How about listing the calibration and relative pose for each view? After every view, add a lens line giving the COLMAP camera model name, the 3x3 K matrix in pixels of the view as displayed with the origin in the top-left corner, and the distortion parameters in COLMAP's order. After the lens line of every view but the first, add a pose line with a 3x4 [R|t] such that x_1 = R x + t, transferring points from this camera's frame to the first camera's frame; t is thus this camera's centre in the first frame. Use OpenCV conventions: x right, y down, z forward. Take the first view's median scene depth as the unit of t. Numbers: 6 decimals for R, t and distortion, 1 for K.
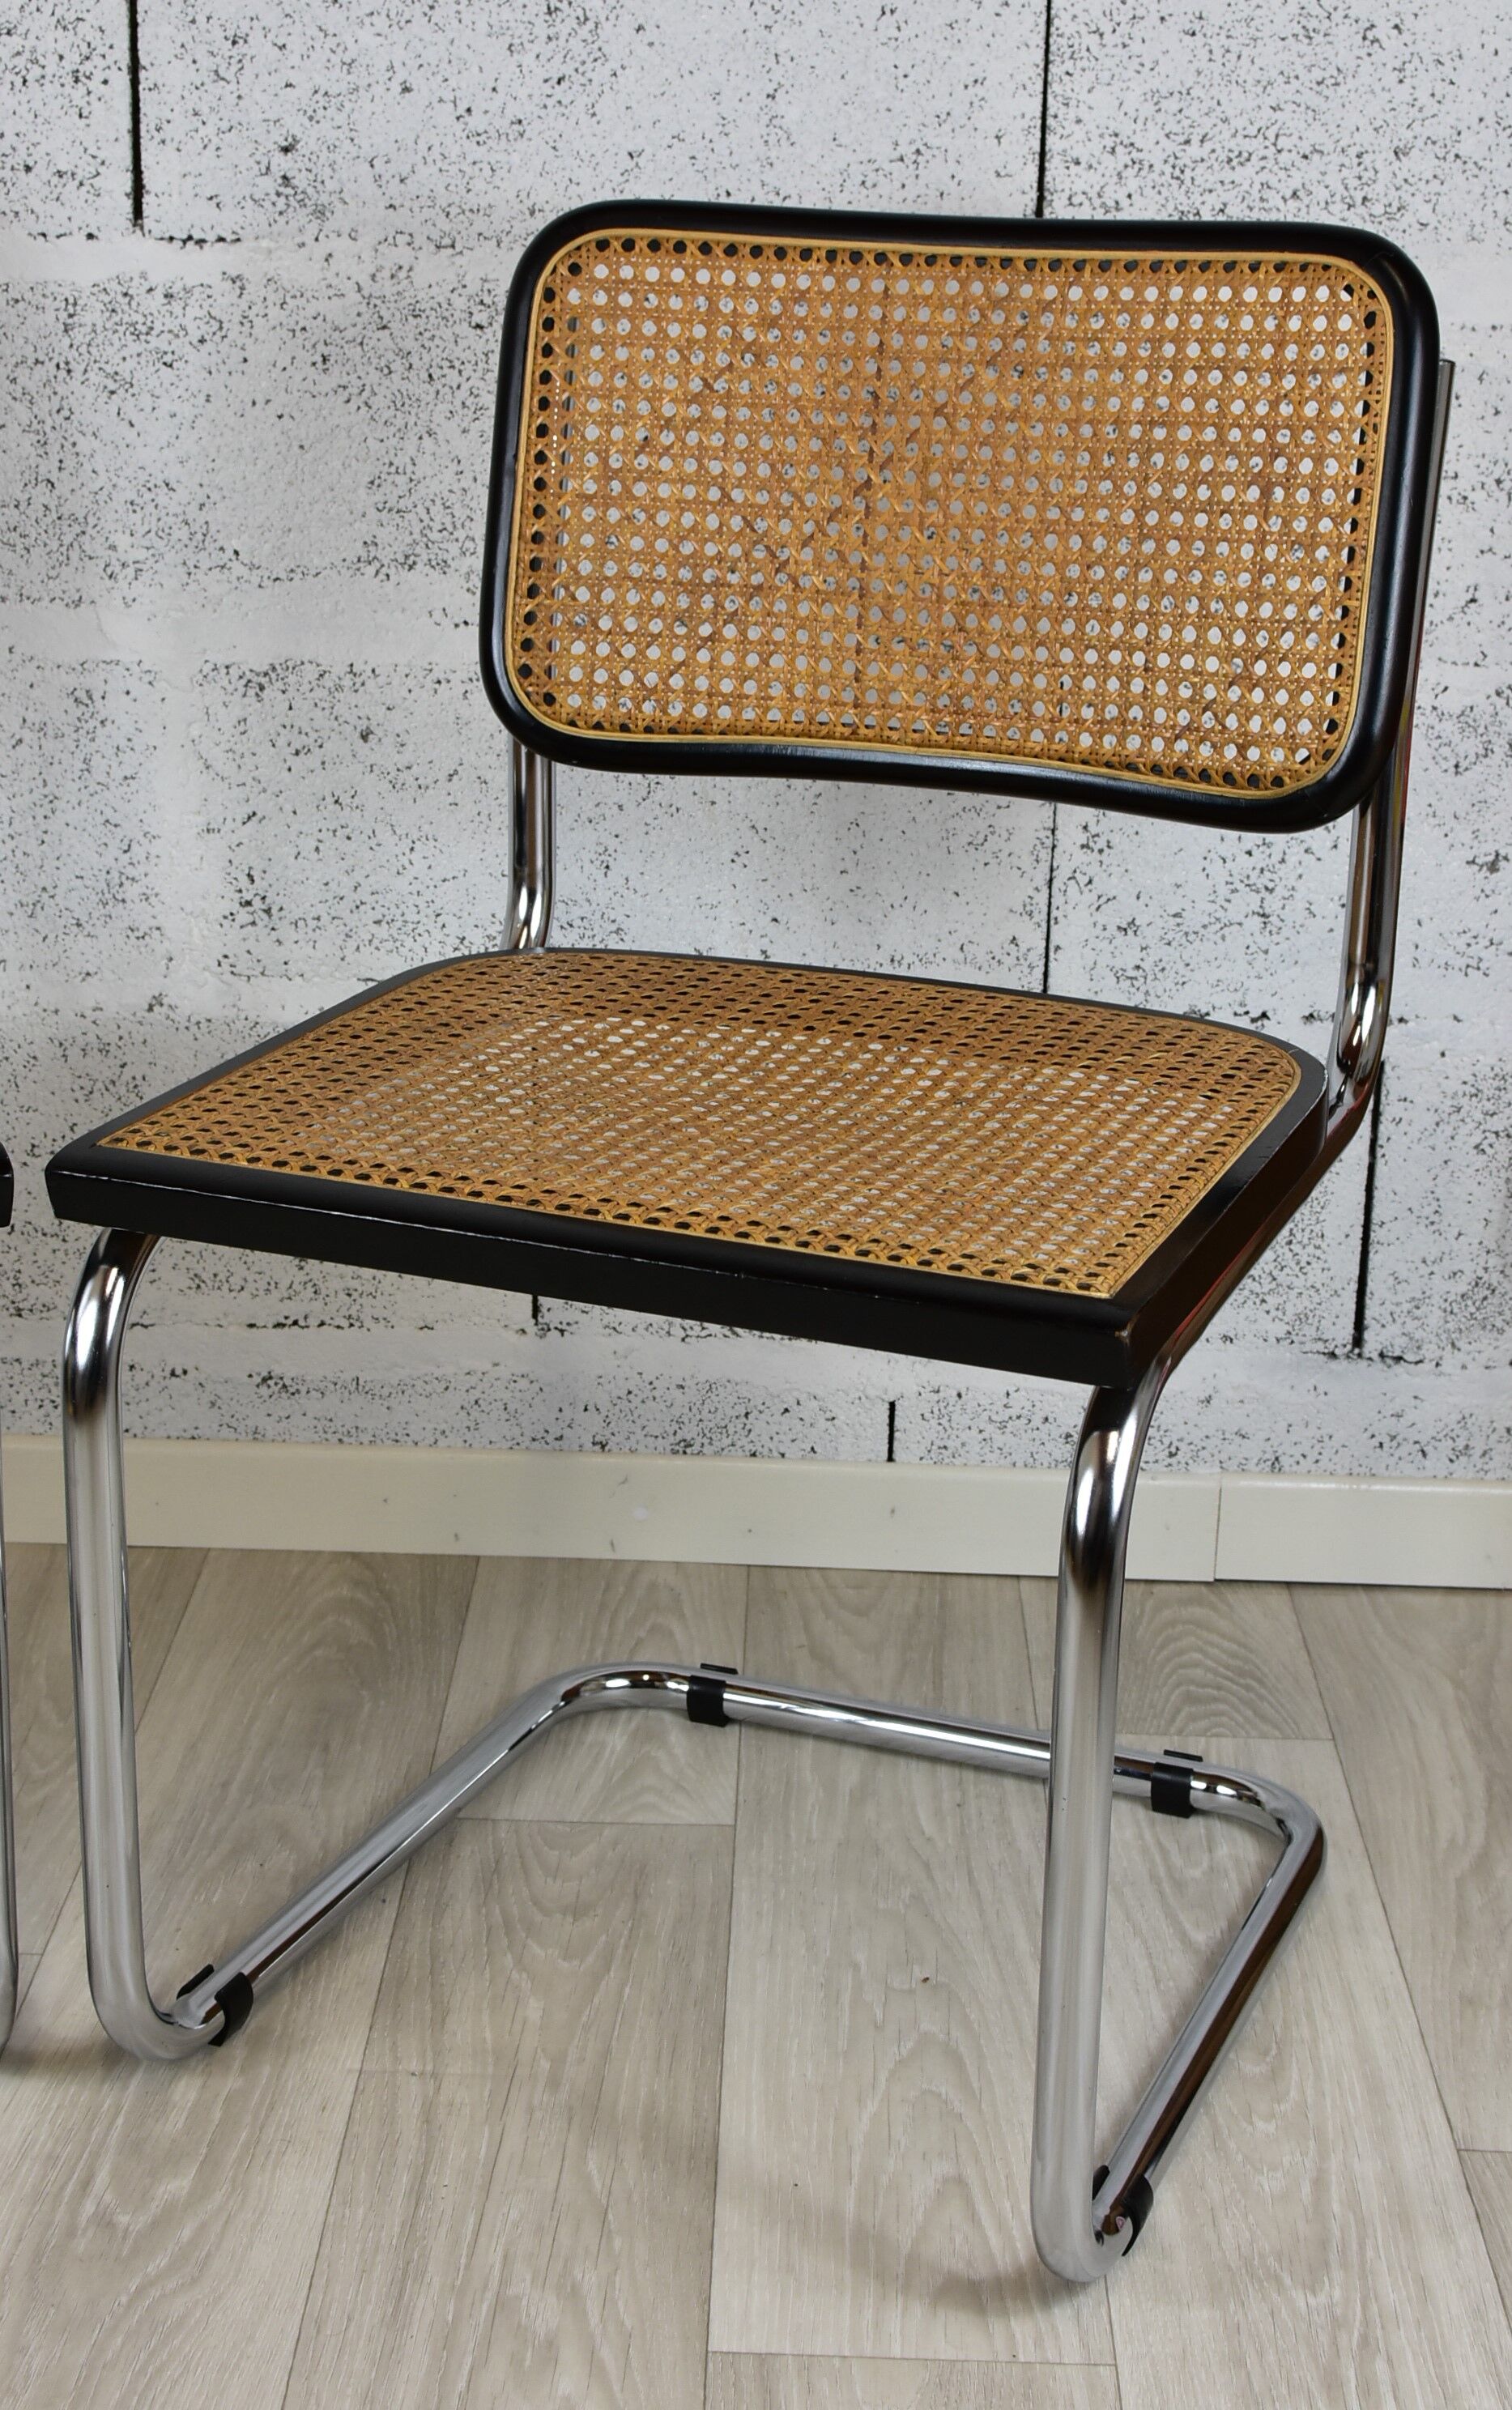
lens RADIAL K [[3718.1, 0, 814.4], [0, 3718.1, 1206.7], [0, 0, 1]] dist [-0.003102, 0.000000]
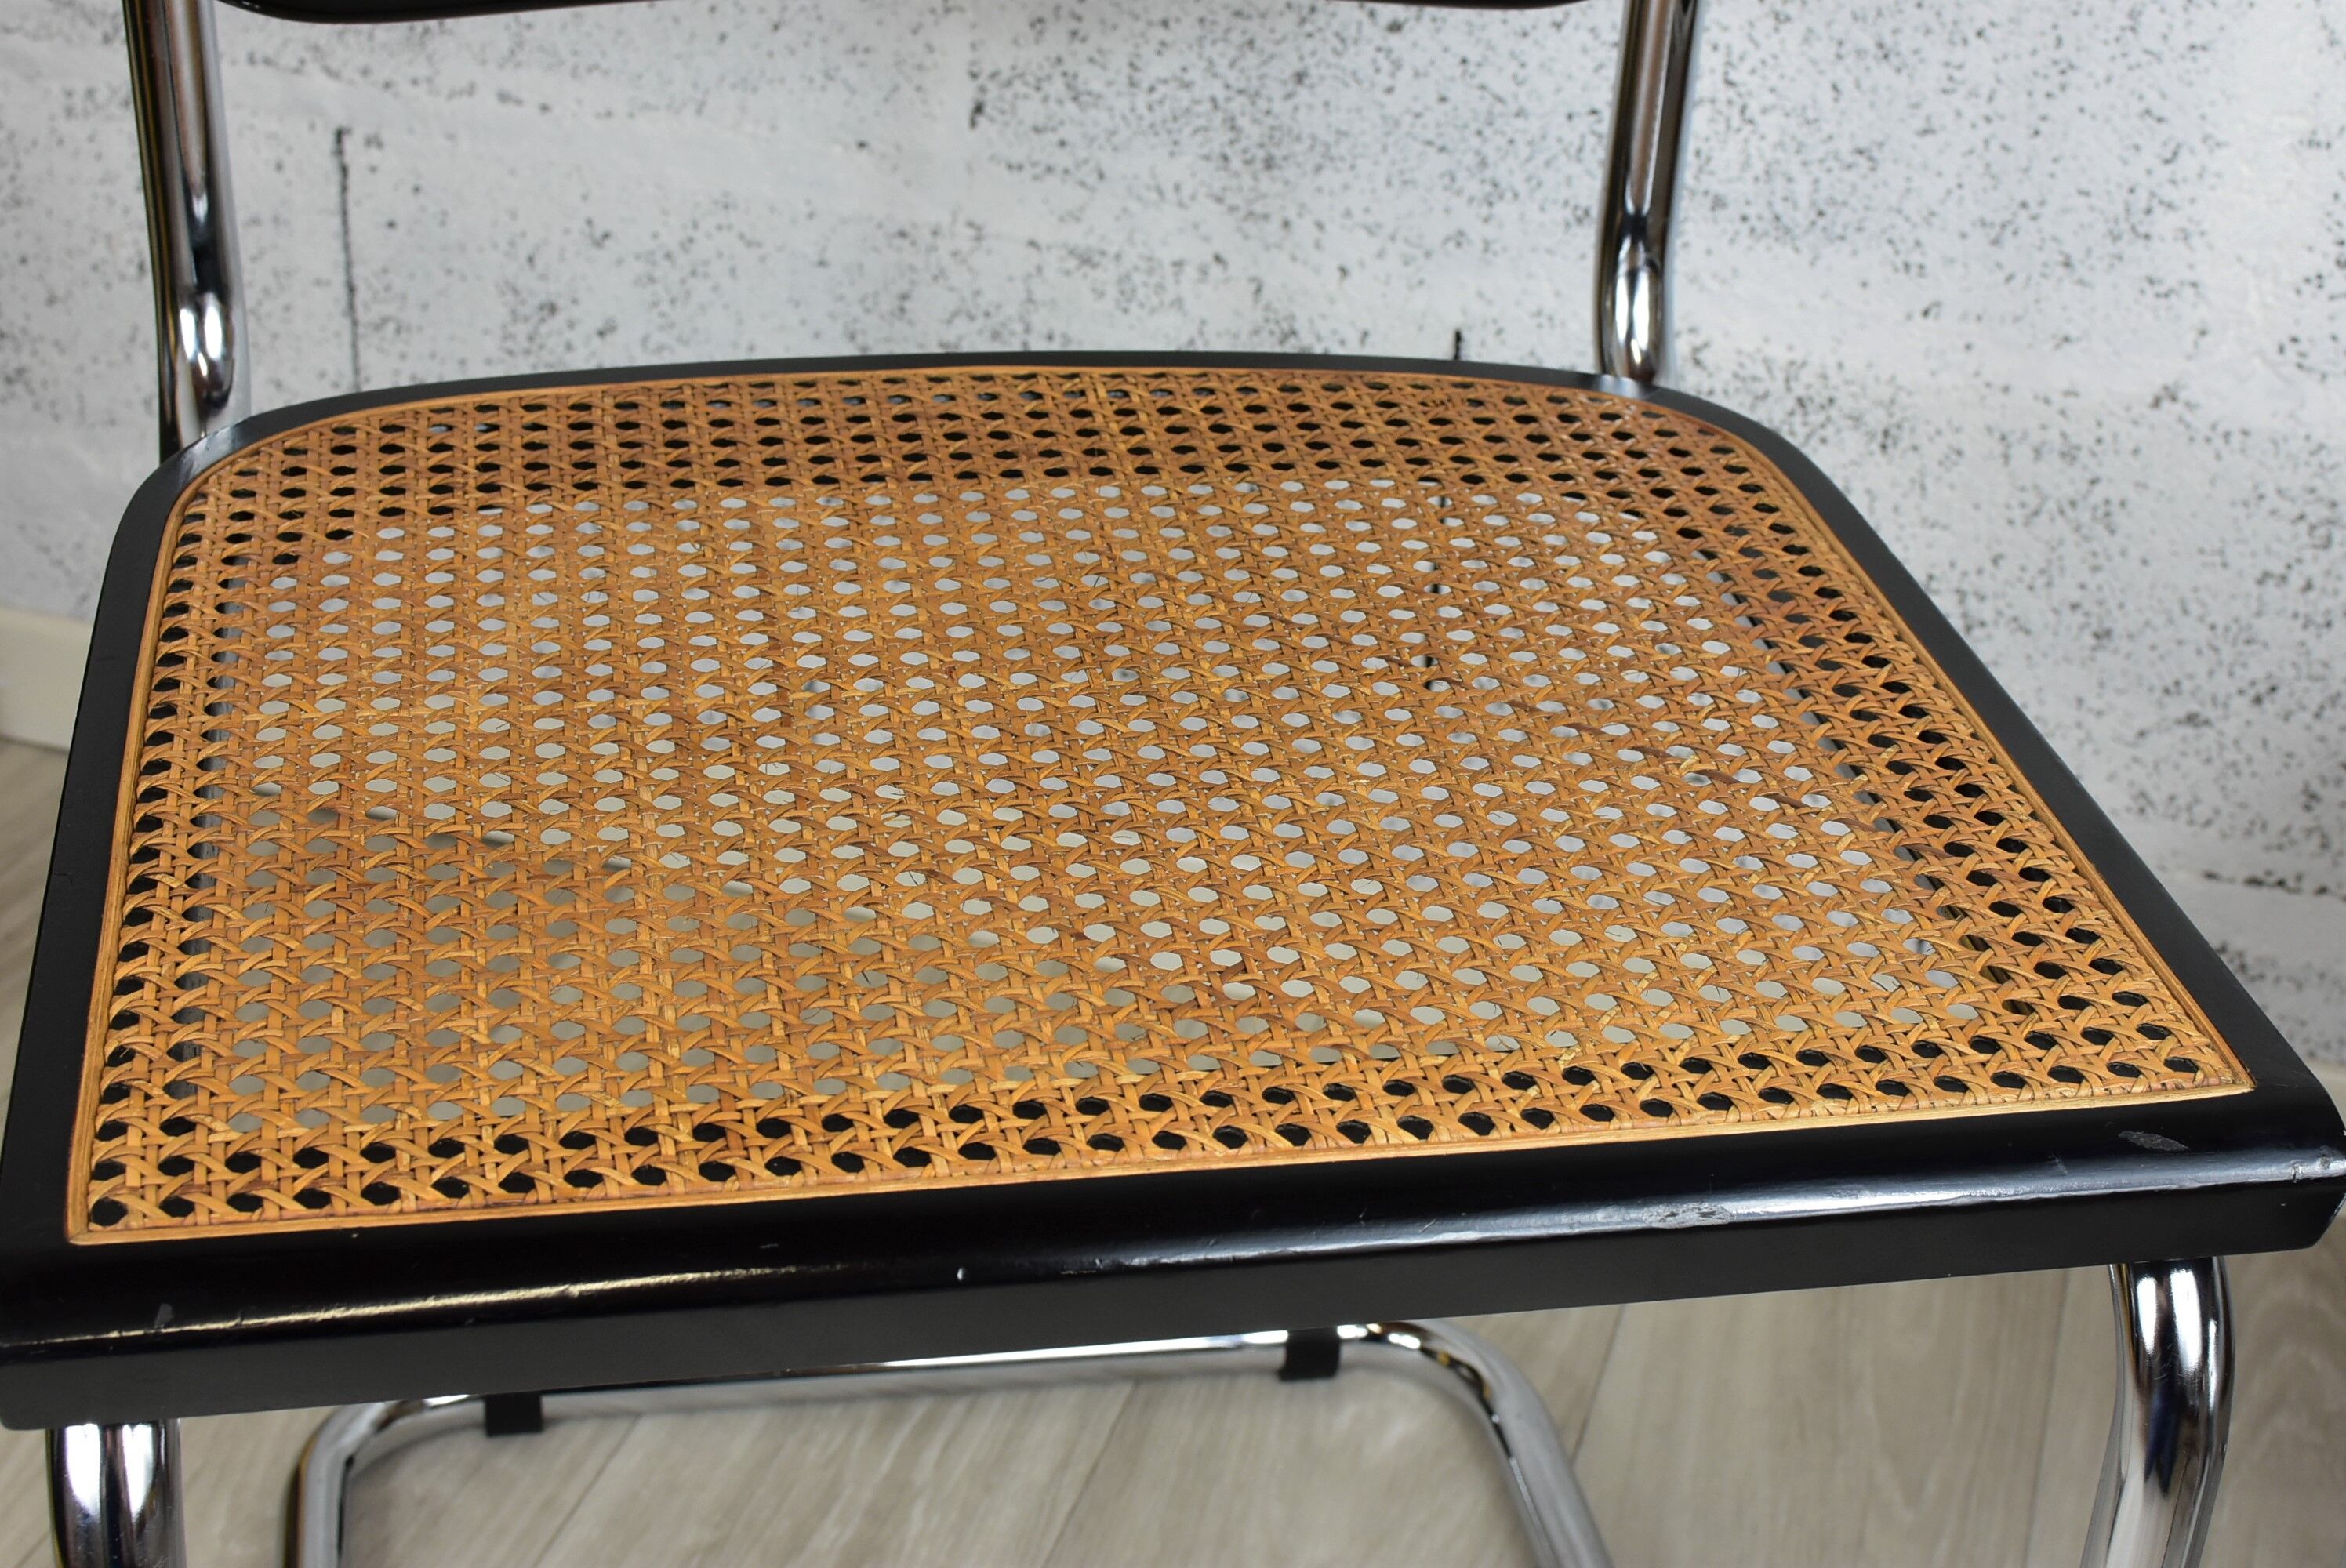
lens RADIAL K [[3614.8, 0, 1164.6], [0, 3614.8, 785.3], [0, 0, 1]] dist [-0.000237, 0.000000]
pose [[0.957206, 0.151500, -0.246587, -0.191810], [-0.101835, 0.973864, 0.203025, -0.105752], [0.270900, -0.169225, 0.947616, 0.376492]]
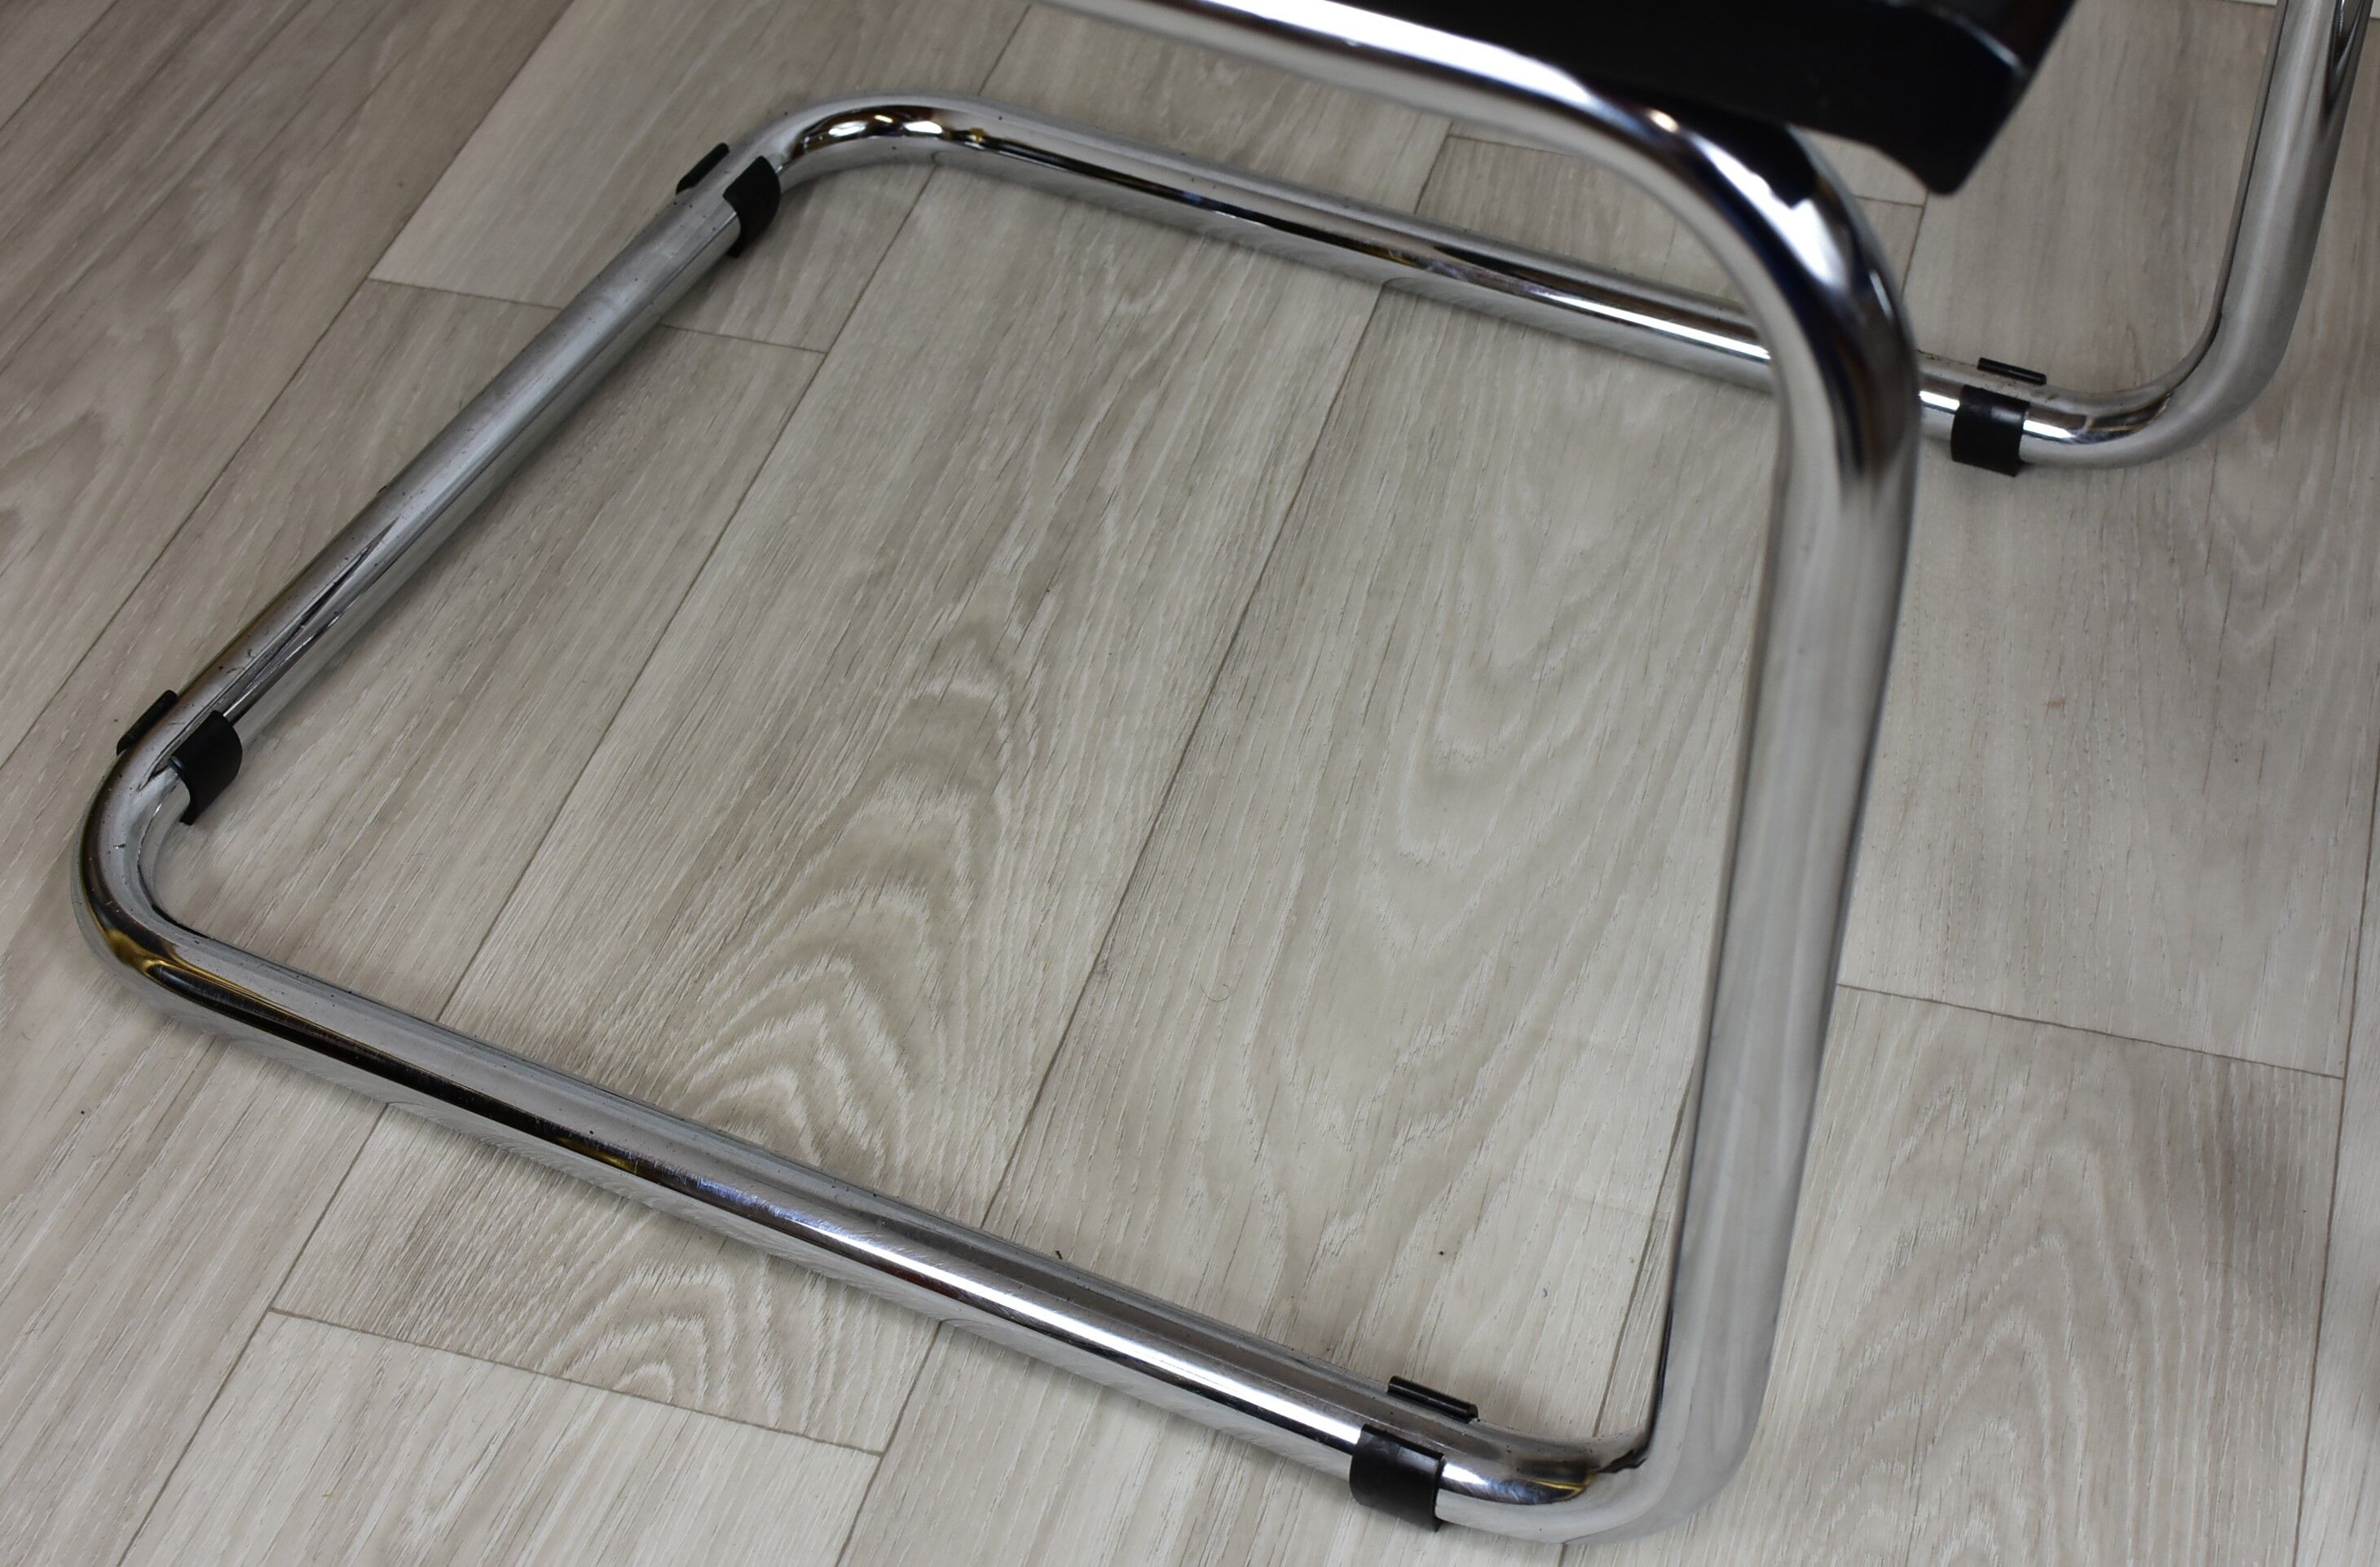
lens RADIAL K [[3803.8, 0, 1196.1], [0, 3803.8, 778.0], [0, 0, 1]] dist [0.008911, 0.000000]
pose [[0.958344, 0.152503, -0.241495, -0.213043], [-0.026412, 0.889217, 0.456723, -0.077242], [0.284393, -0.431319, 0.856203, 0.438256]]
